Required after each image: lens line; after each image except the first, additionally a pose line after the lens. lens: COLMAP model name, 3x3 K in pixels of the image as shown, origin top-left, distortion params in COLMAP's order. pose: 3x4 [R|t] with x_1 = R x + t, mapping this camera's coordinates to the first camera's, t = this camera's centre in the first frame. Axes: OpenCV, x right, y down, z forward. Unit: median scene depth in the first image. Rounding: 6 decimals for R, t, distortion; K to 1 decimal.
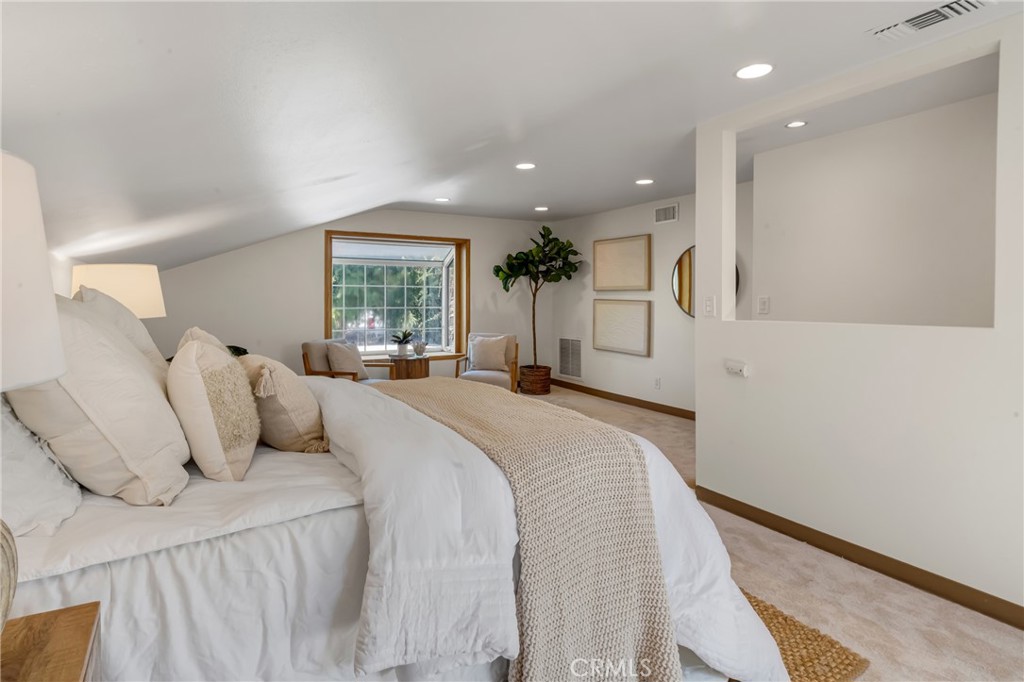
lens RADIAL K [[537.2, 0, 508.1], [0, 537.2, 314.5], [0, 0, 1]] dist [-0.000146, 0.000437]
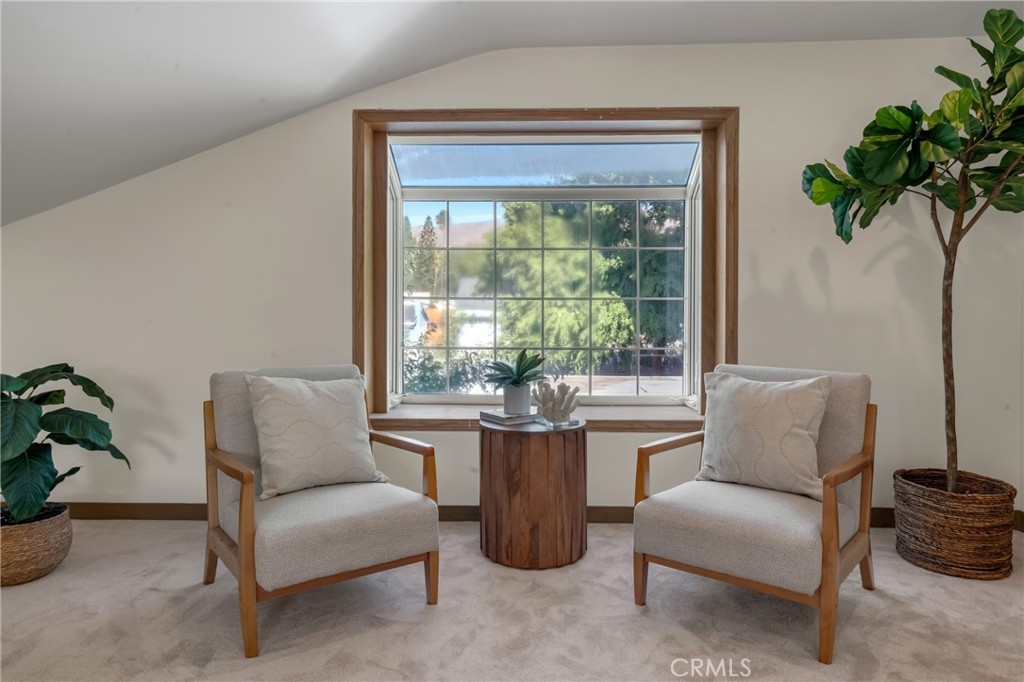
lens RADIAL K [[686.2, 0, 511.4], [0, 686.2, 326.0], [0, 0, 1]] dist [-0.002370, 0.034312]
pose [[0.834093, 0.008072, -0.551564, 0.058130], [-0.010108, 0.999949, -0.000652, 0.010739], [0.551531, 0.006119, 0.834132, 0.526173]]
